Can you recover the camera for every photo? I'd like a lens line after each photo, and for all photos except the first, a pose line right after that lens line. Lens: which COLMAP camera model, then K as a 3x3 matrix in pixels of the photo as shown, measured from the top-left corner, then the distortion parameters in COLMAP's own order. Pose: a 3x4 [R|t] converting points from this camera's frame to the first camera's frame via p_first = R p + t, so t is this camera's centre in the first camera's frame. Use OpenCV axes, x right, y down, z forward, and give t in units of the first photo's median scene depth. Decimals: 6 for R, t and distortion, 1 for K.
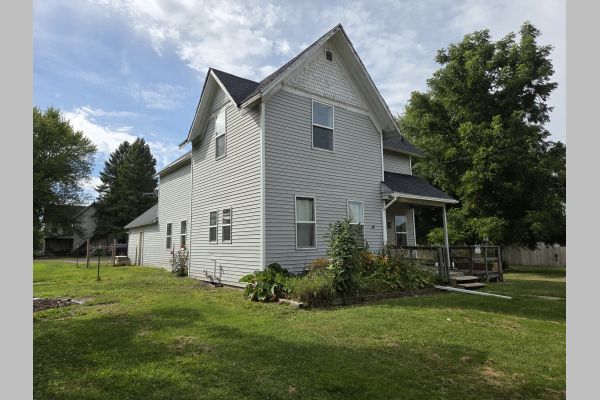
lens RADIAL K [[358.2, 0, 300.1], [0, 358.2, 198.6], [0, 0, 1]] dist [0.041824, -0.019209]
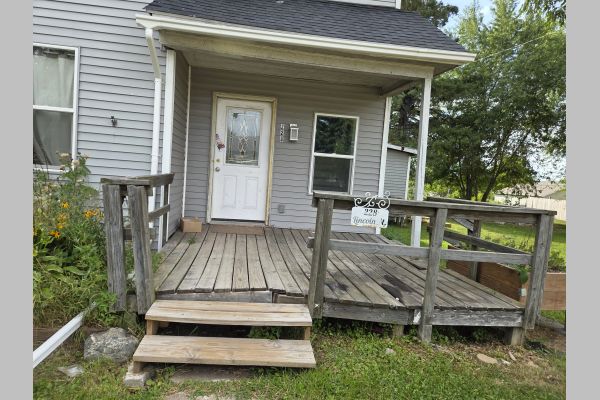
lens RADIAL K [[358.2, 0, 298.2], [0, 358.2, 199.2], [0, 0, 1]] dist [0.041824, -0.019209]
pose [[0.858290, 0.103406, -0.502639, 0.527836], [-0.013504, 0.983699, 0.179314, 0.082424], [0.512987, -0.147116, 0.845696, 0.716682]]
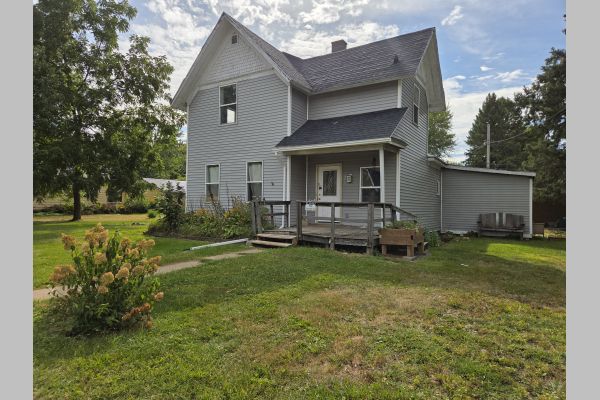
lens RADIAL K [[358.2, 0, 300.8], [0, 358.2, 201.7], [0, 0, 1]] dist [0.041824, -0.019209]
pose [[0.356749, 0.003977, -0.934192, 1.127823], [0.104067, 0.993598, 0.043971, 0.087586], [0.928386, -0.112905, 0.354052, 0.653728]]
